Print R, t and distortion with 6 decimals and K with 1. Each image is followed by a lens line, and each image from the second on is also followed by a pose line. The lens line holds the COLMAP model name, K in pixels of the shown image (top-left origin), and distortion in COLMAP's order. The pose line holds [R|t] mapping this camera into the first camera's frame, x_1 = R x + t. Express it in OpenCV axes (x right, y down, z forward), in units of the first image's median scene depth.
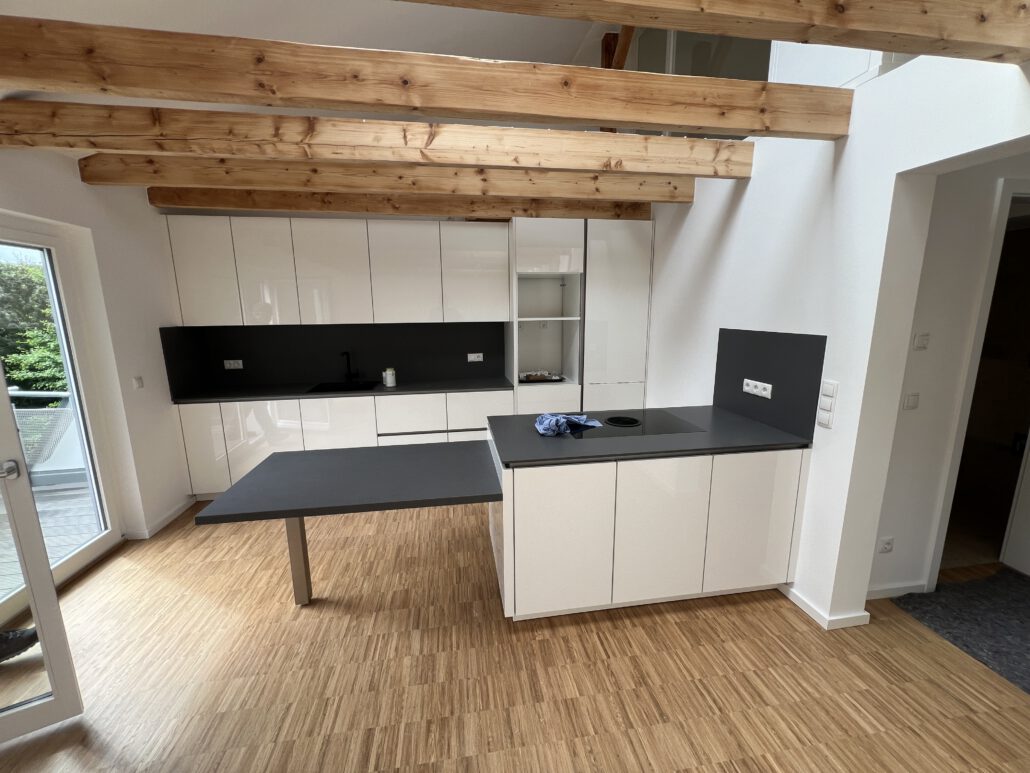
lens RADIAL K [[408.3, 0, 515.2], [0, 408.3, 384.6], [0, 0, 1]] dist [-0.001962, -0.000076]
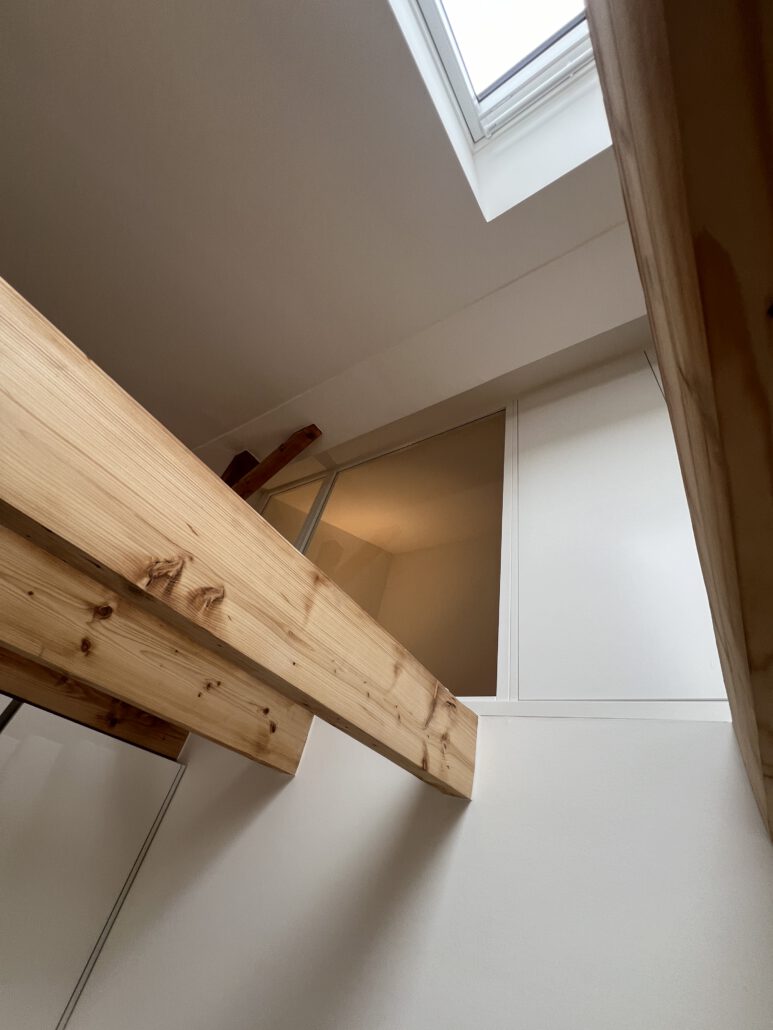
lens RADIAL K [[411.3, 0, 382.8], [0, 411.3, 512.1], [0, 0, 1]] dist [-0.005100, 0.001618]
pose [[0.654915, 0.608981, 0.447469, 0.172723], [-0.076142, 0.642285, -0.762675, -0.376854], [-0.751857, 0.465416, 0.467011, 0.745349]]
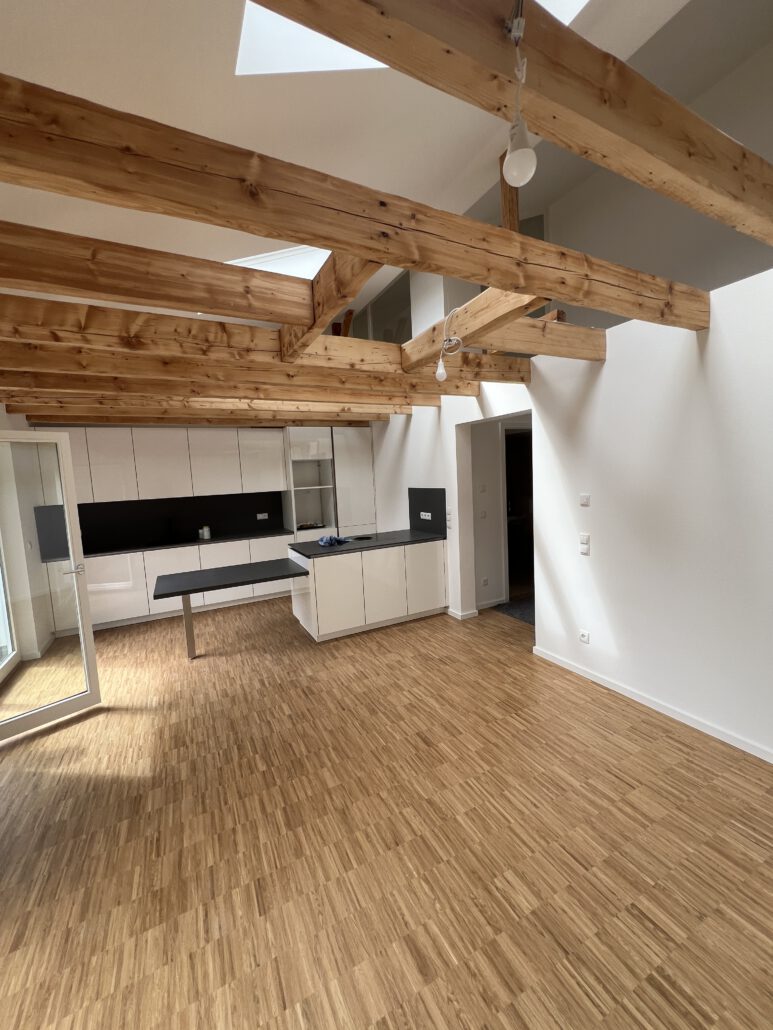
lens RADIAL K [[408.3, 0, 391.0], [0, 408.3, 512.9], [0, 0, 1]] dist [-0.001962, -0.000076]
pose [[0.945912, -0.067683, 0.317284, -0.209720], [0.098480, 0.991752, -0.082034, 0.141485], [-0.309115, 0.108843, 0.944776, -0.852520]]
